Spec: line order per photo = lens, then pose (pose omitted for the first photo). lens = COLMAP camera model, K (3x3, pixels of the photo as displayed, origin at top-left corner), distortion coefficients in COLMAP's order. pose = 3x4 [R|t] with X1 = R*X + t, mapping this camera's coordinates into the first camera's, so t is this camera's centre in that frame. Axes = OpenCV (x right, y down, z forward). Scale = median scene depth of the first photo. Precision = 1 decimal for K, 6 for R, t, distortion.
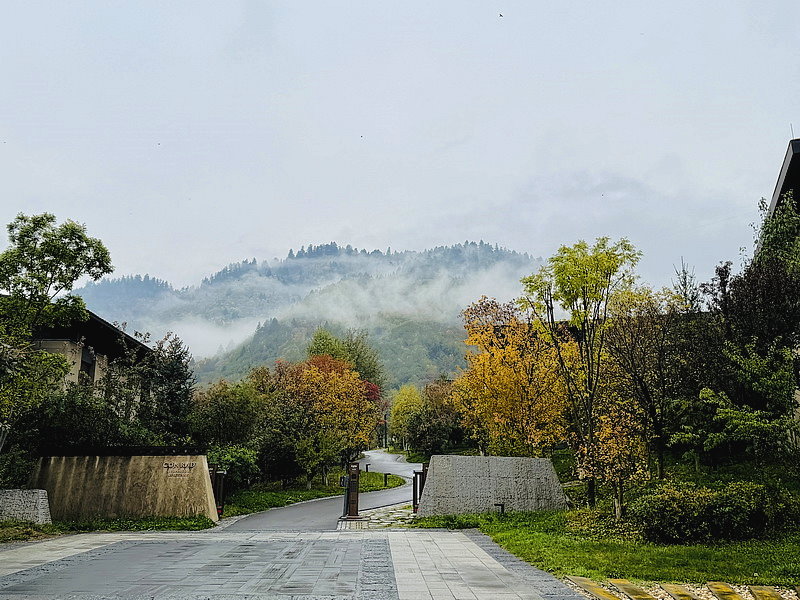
lens RADIAL K [[719.8, 0, 398.9], [0, 719.8, 301.4], [0, 0, 1]] dist [0.008390, -0.000240]
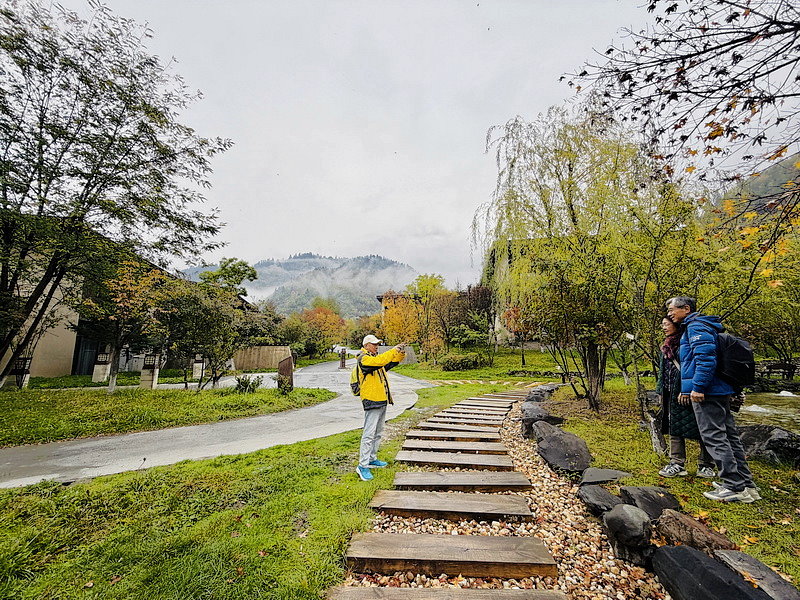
lens RADIAL K [[317.6, 0, 401.0], [0, 317.6, 298.5], [0, 0, 1]] dist [-0.000398, 0.000138]
pose [[0.980952, 0.022076, 0.192991, -0.087013], [-0.033075, 0.997996, 0.053952, -0.044051], [-0.191413, -0.059308, 0.979716, -0.238271]]
